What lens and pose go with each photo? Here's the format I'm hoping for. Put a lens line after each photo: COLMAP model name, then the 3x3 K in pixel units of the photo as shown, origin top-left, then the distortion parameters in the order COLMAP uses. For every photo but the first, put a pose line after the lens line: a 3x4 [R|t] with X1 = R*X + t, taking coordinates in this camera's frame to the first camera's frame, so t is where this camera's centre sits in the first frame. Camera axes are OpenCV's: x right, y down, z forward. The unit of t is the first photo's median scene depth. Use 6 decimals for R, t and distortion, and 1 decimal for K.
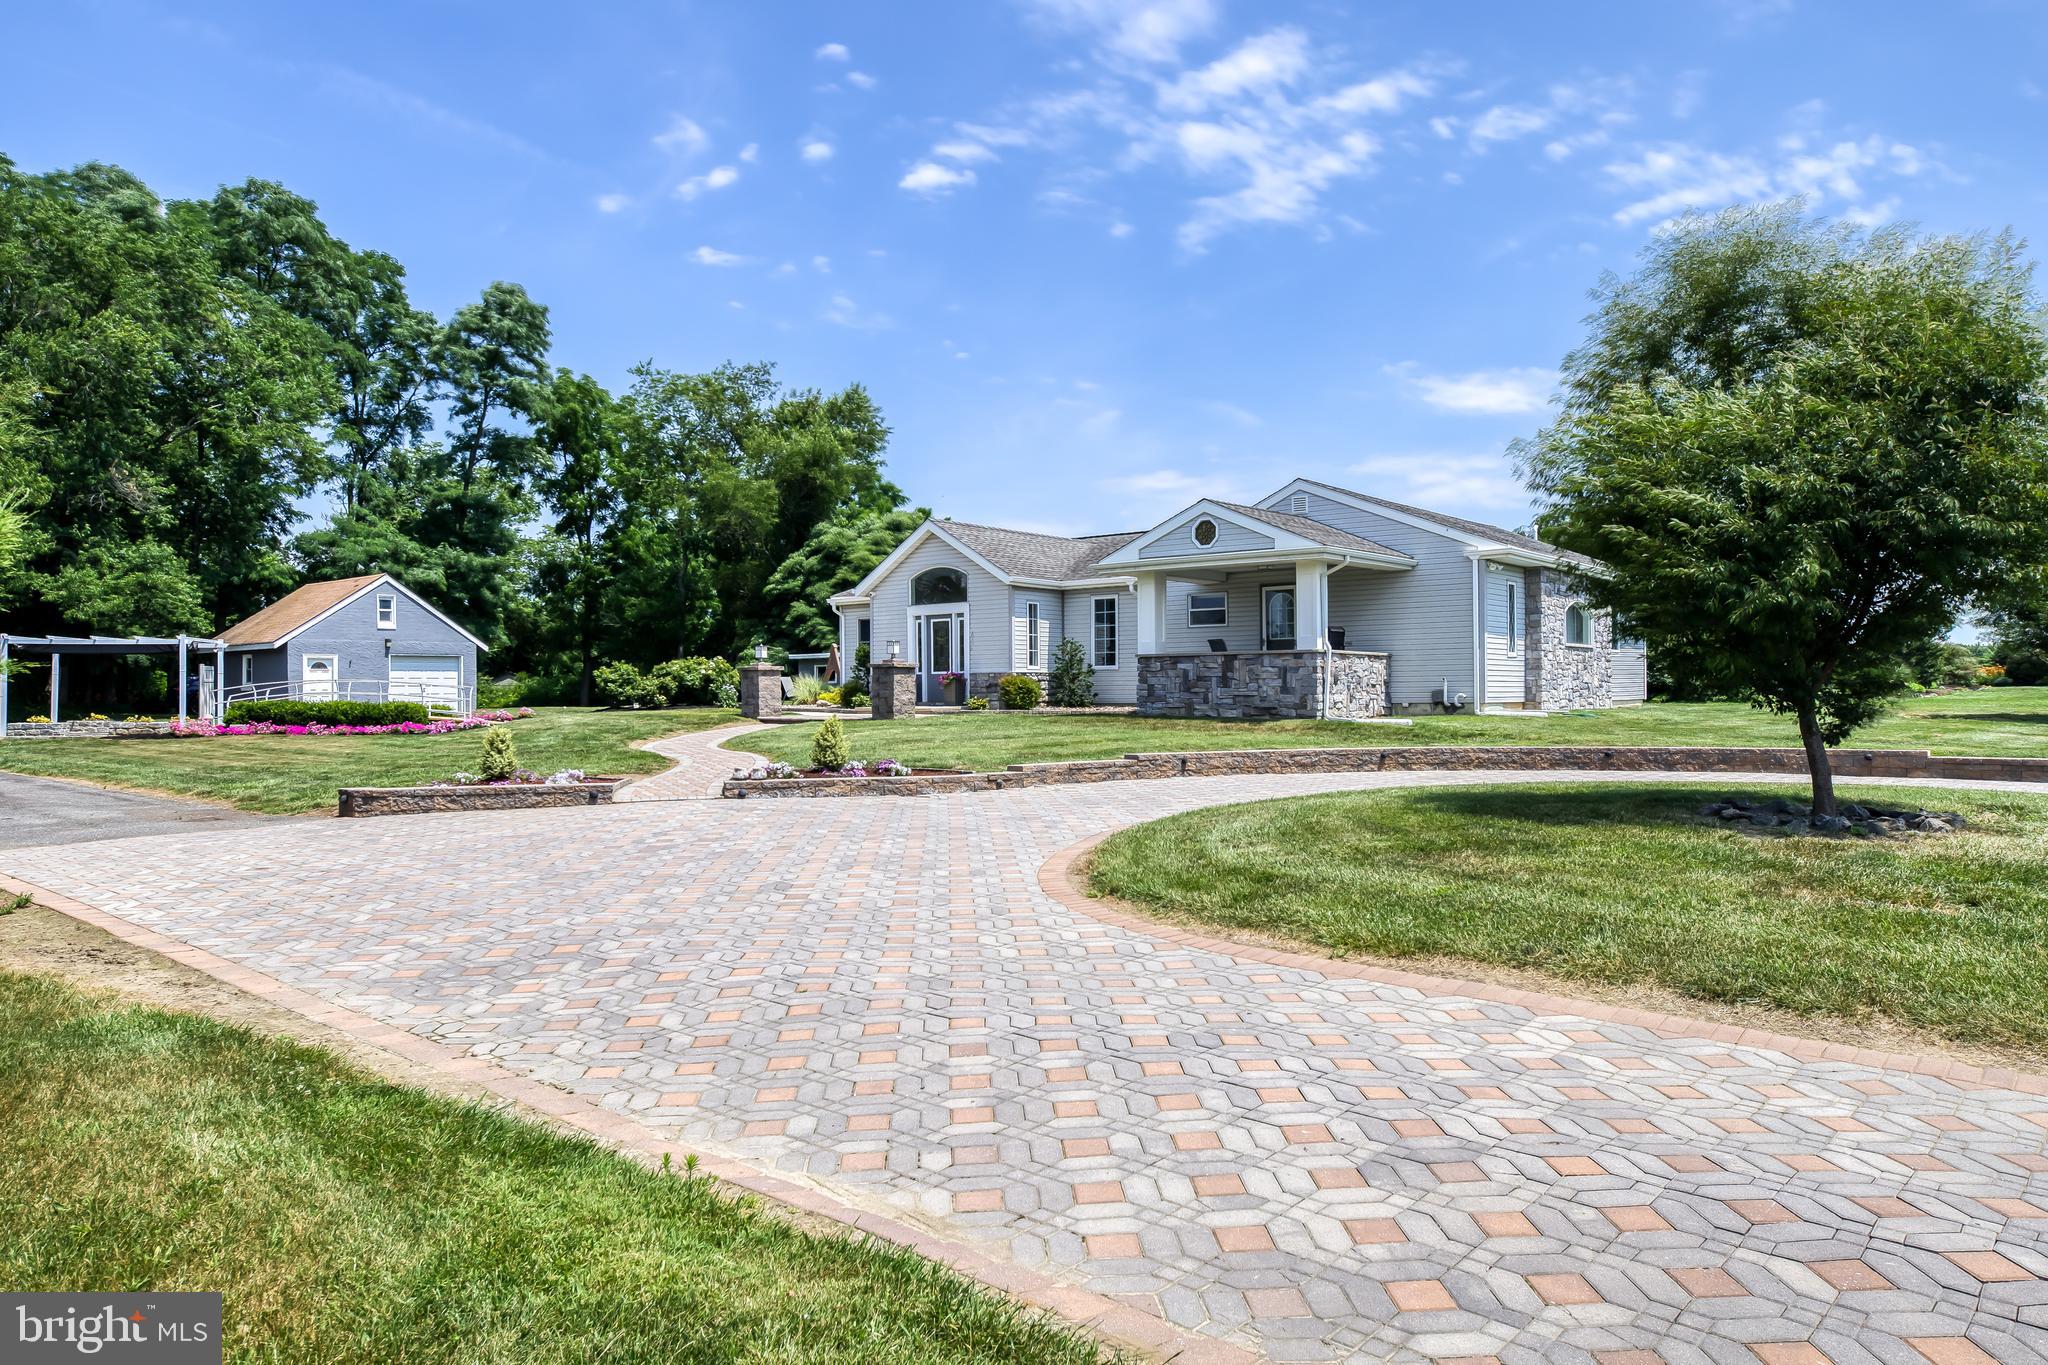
lens RADIAL K [[1347.0, 0, 1031.0], [0, 1347.0, 686.4], [0, 0, 1]] dist [0.001939, 0.009337]
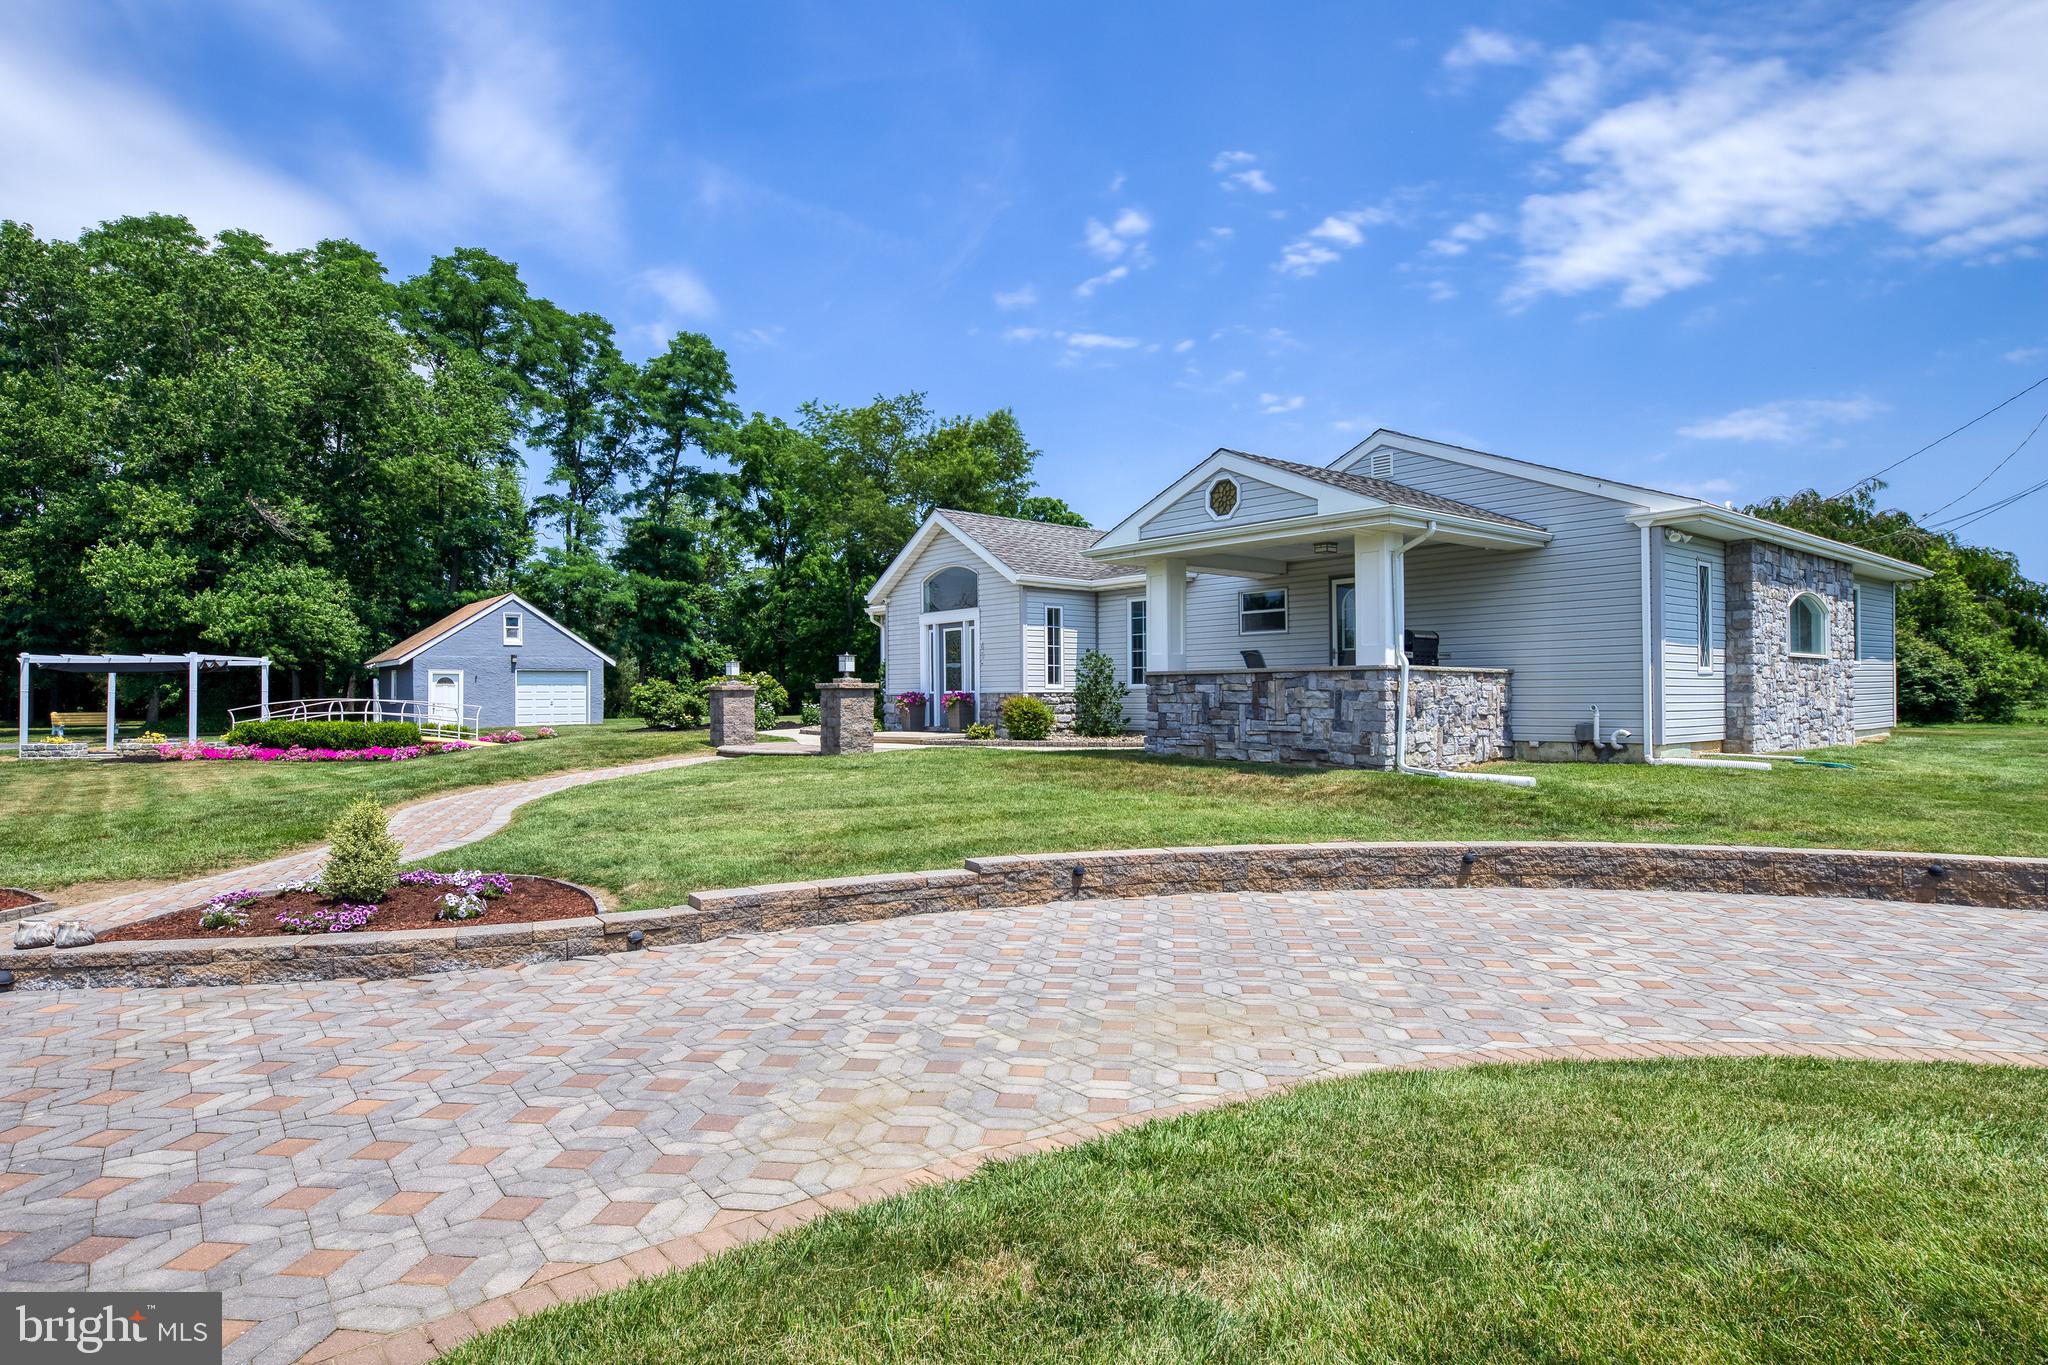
lens RADIAL K [[1147.0, 0, 1004.8], [0, 1147.0, 690.3], [0, 0, 1]] dist [0.004949, 0.005916]
pose [[0.982634, -0.000493, -0.185552, 0.106315], [0.000358, 1.000000, -0.000759, -0.011703], [0.185552, 0.000679, 0.982634, 0.328855]]
